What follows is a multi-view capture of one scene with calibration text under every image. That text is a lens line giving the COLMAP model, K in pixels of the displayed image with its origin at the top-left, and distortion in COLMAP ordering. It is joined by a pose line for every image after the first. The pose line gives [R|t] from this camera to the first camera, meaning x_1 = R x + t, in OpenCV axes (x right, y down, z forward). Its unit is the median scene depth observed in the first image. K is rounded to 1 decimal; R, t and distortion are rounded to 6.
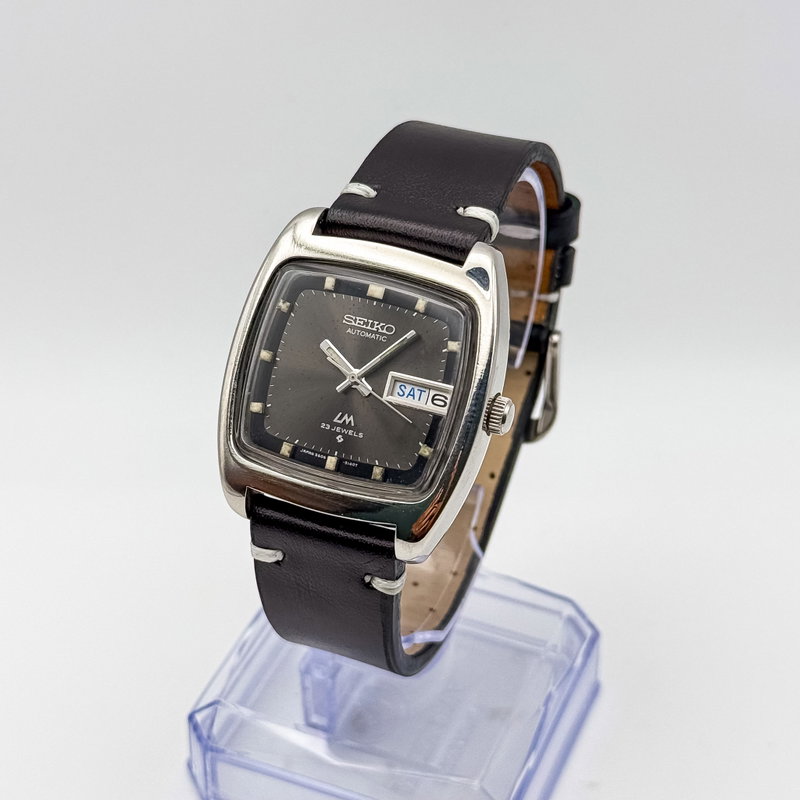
lens RADIAL K [[1902.3, 0, 400.0], [0, 1902.3, 400.0], [0, 0, 1]] dist [0.134785, 0.072106]
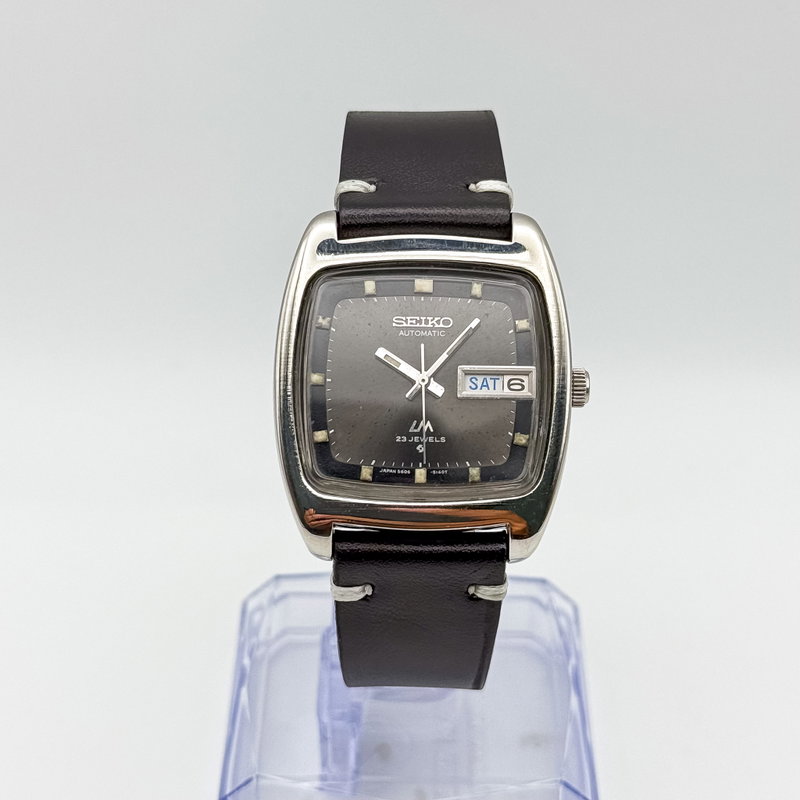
lens RADIAL K [[1902.3, 0, 400.0], [0, 1902.3, 400.0], [0, 0, 1]] dist [0.134785, 0.072106]
pose [[0.929172, -0.210227, 0.304047, -0.313775], [0.215756, 0.976321, 0.015704, -0.019189], [-0.300149, 0.051009, 0.952527, 0.118124]]
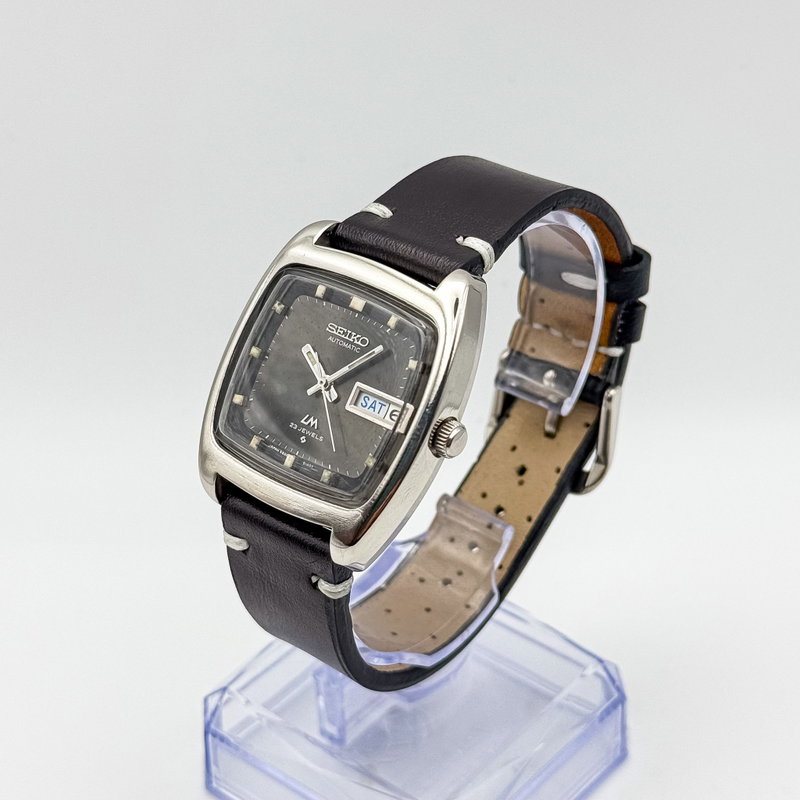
lens RADIAL K [[1902.3, 0, 400.0], [0, 1902.3, 400.0], [0, 0, 1]] dist [0.134785, 0.072106]
pose [[0.953873, 0.141836, -0.264592, 0.287096], [-0.154782, 0.987534, -0.028624, 0.020382], [0.257234, 0.068257, 0.963935, 0.010460]]
